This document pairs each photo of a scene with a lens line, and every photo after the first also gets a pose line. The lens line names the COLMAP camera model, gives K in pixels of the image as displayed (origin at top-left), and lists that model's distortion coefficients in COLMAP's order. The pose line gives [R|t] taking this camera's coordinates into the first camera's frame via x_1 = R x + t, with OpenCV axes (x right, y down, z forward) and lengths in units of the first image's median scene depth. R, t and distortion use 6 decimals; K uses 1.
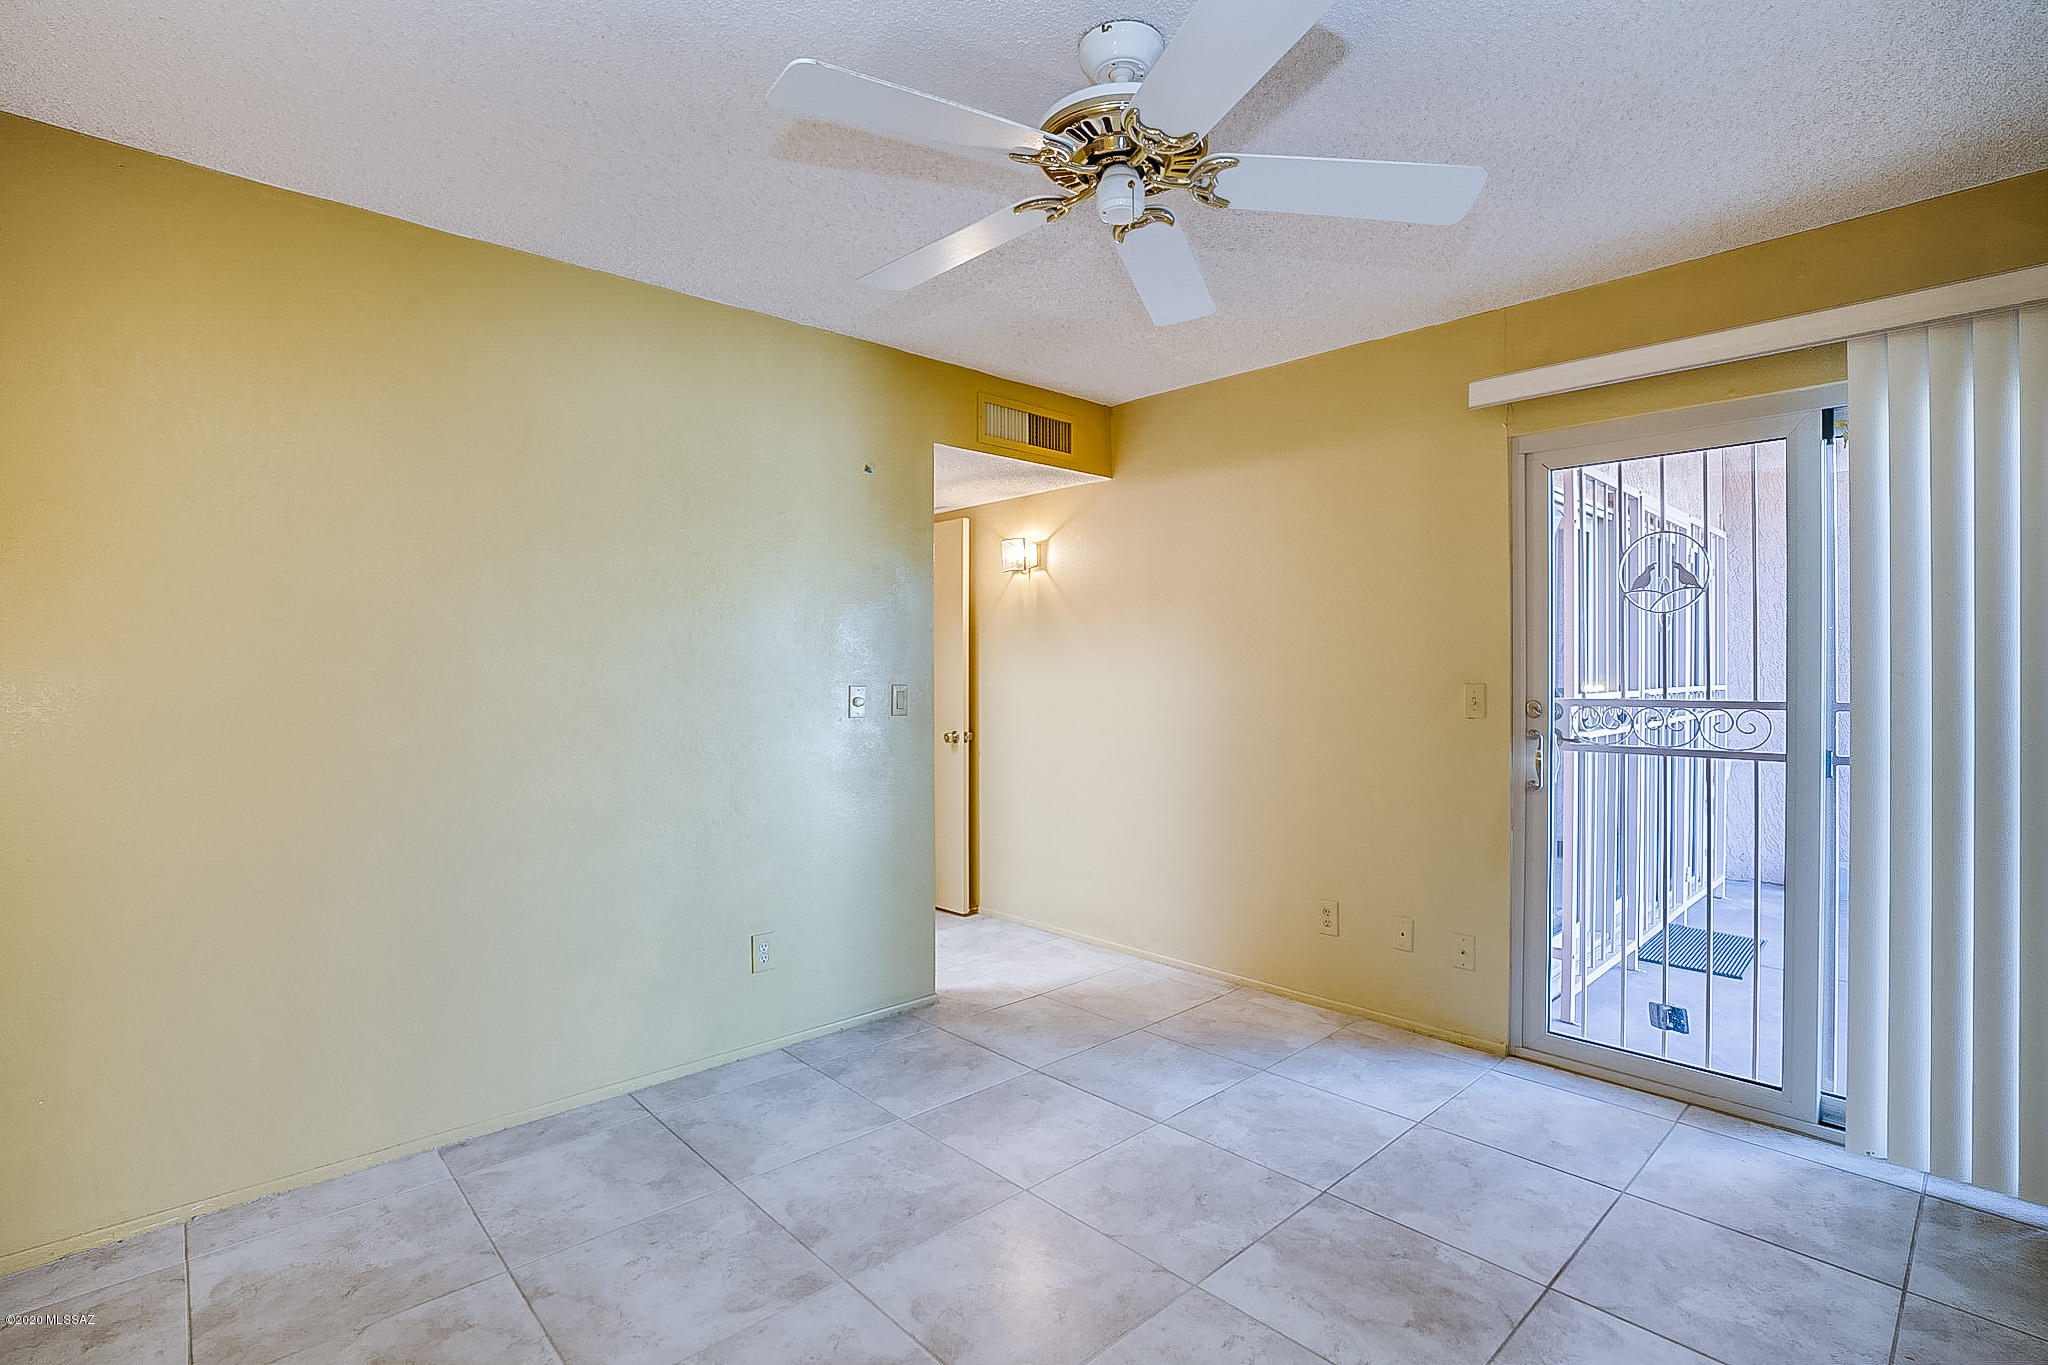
lens RADIAL K [[959.4, 0, 1014.4], [0, 959.4, 674.7], [0, 0, 1]] dist [-0.059577, 0.022409]
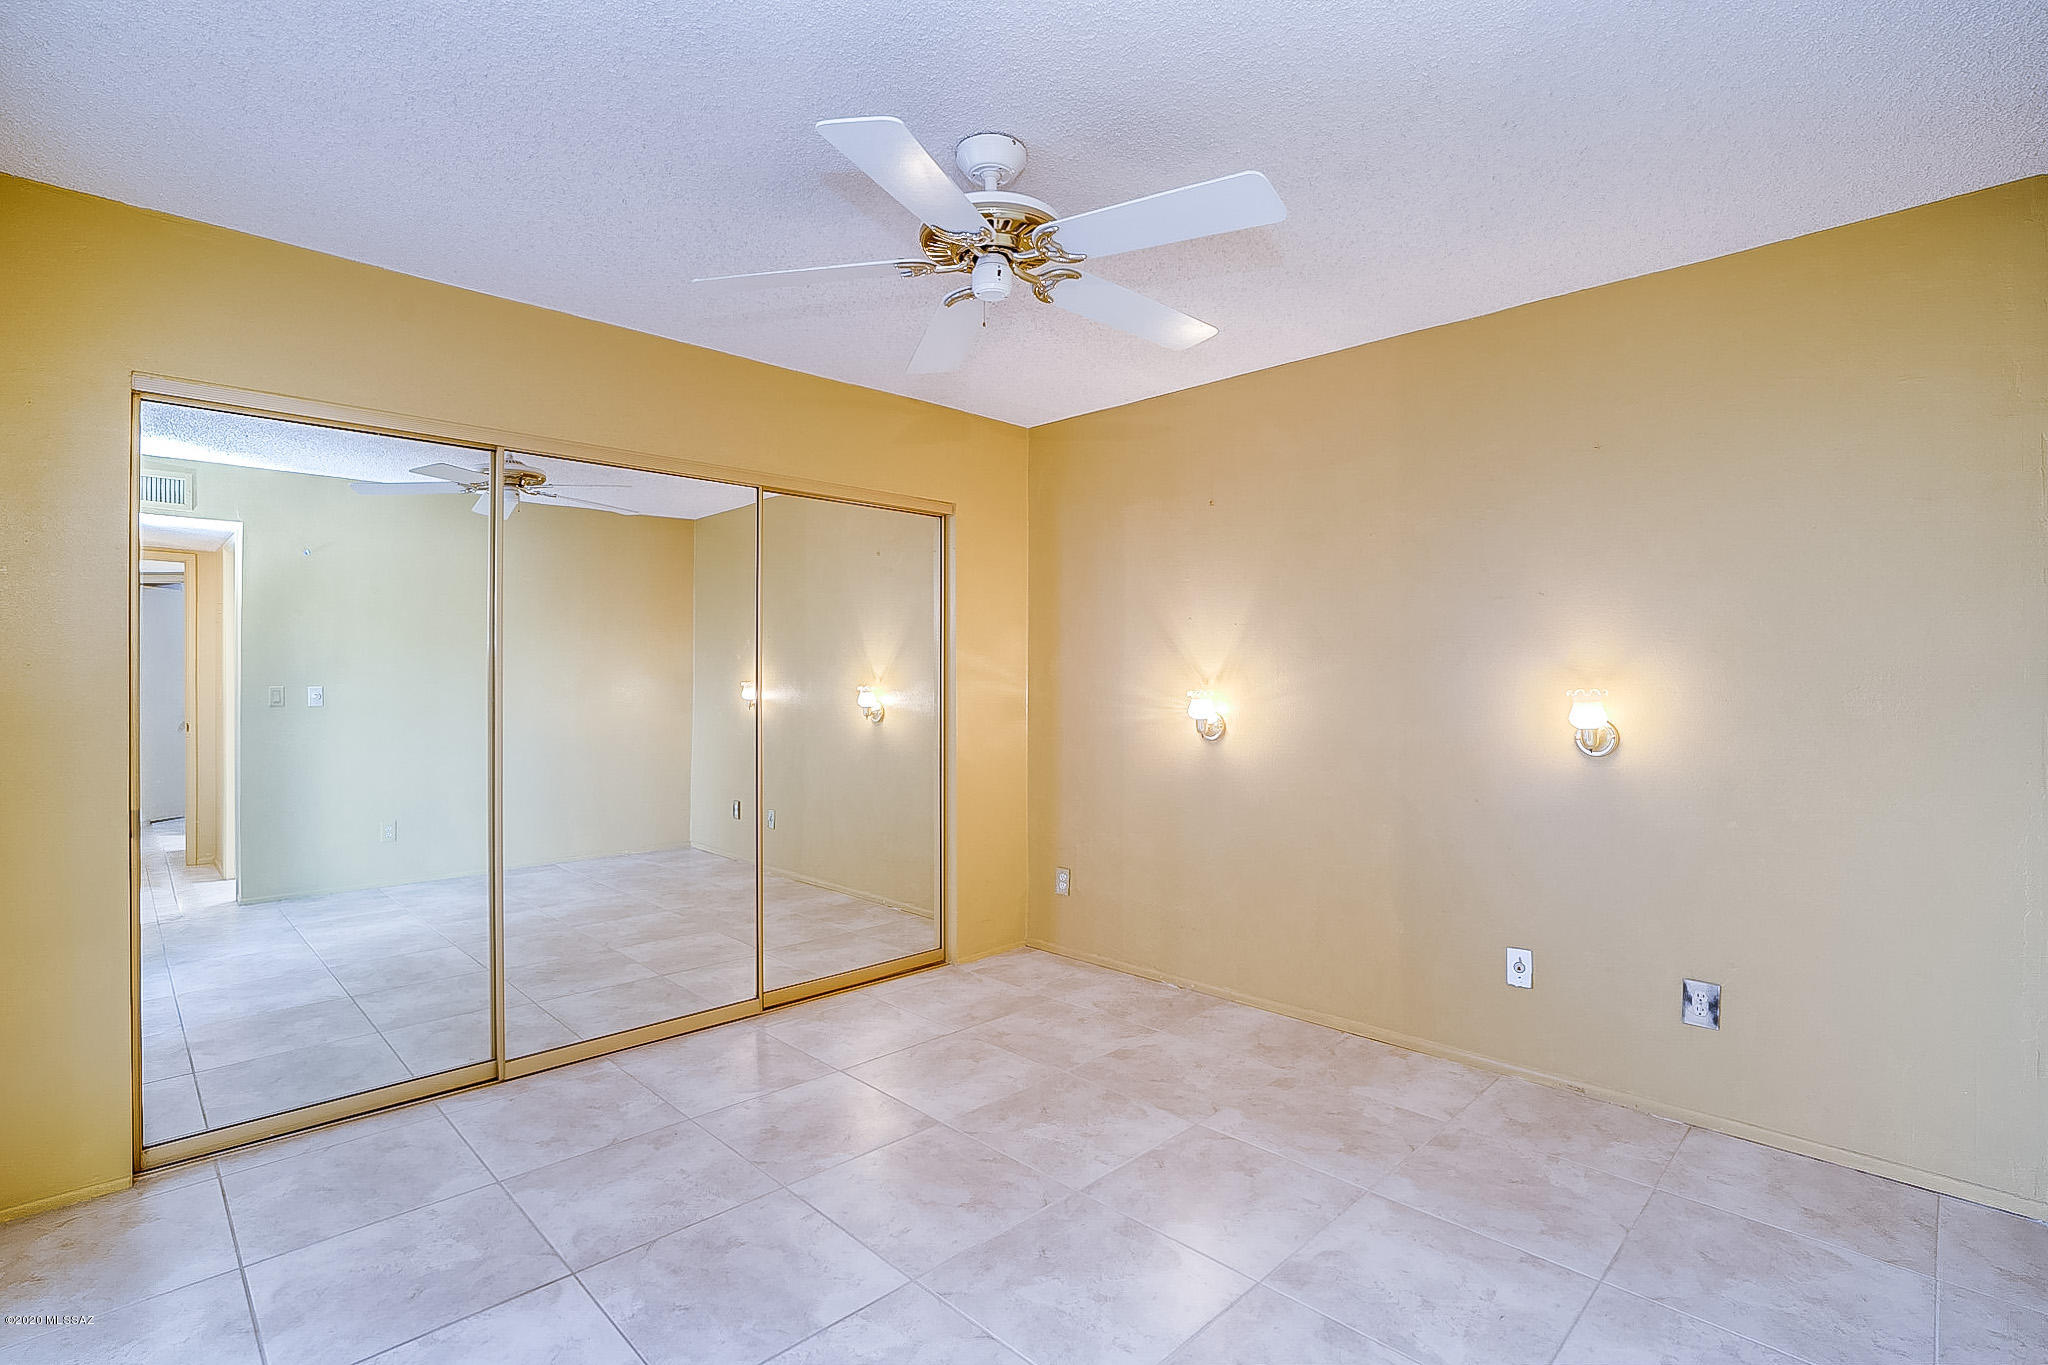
lens RADIAL K [[950.5, 0, 1031.5], [0, 950.5, 674.2], [0, 0, 1]] dist [-0.072293, 0.023141]
pose [[-0.999089, 0.000582, -0.042682, 0.071049], [0.000292, 0.999977, 0.006807, -0.009052], [0.042685, 0.006789, -0.999066, 1.338781]]
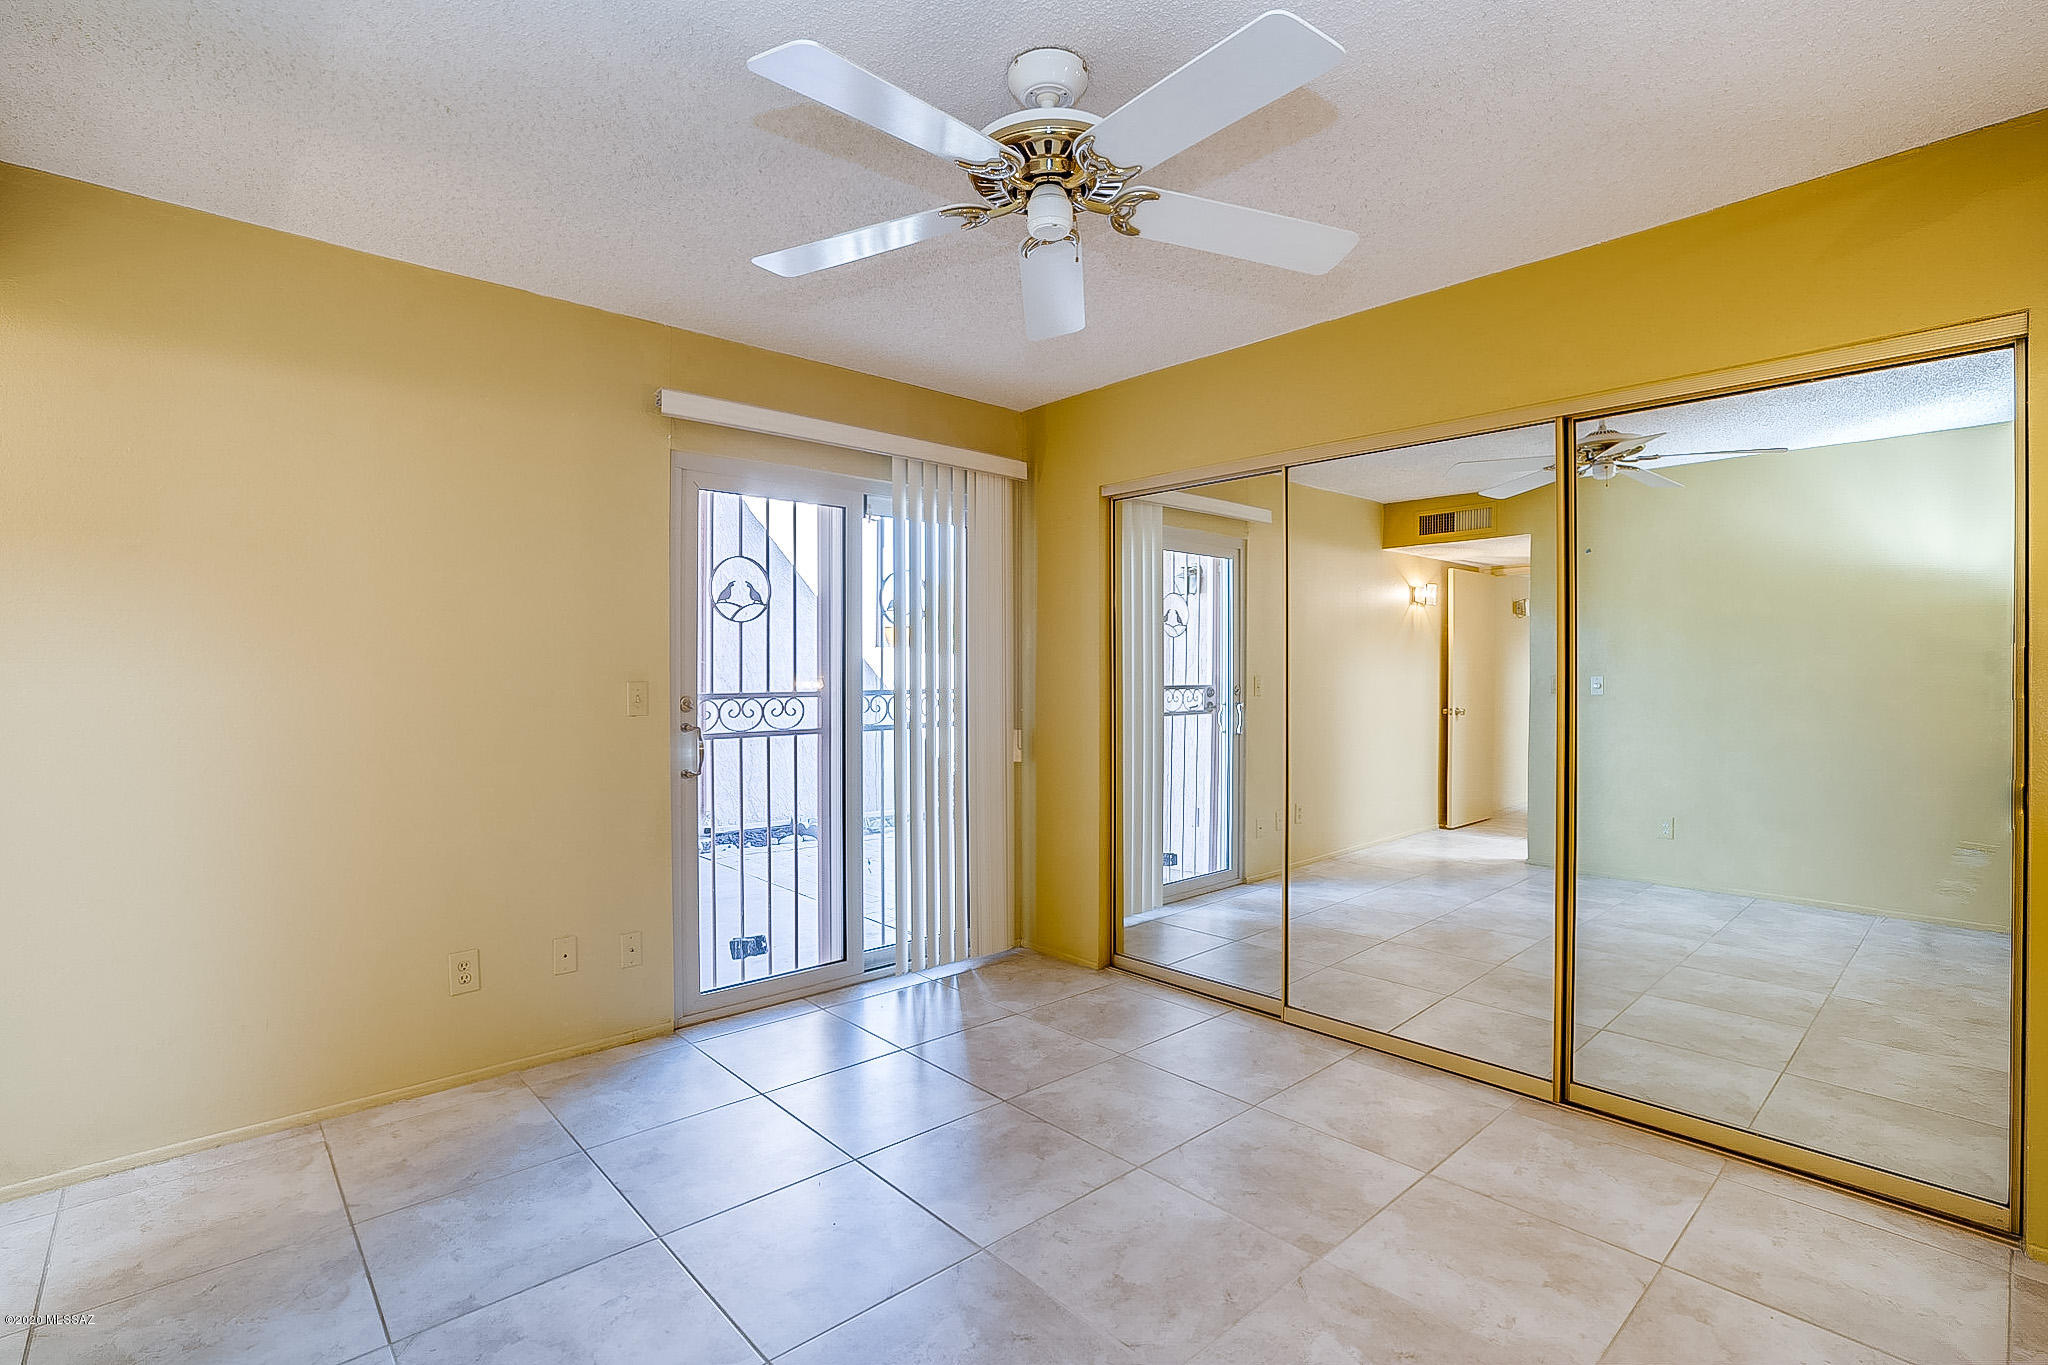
lens RADIAL K [[959.4, 0, 1014.4], [0, 959.4, 674.7], [0, 0, 1]] dist [-0.059577, 0.022409]
pose [[0.017104, -0.004152, 0.999845, -0.574914], [0.009245, 0.999949, 0.003994, 0.001133], [-0.999811, 0.009175, 0.017141, 0.630633]]
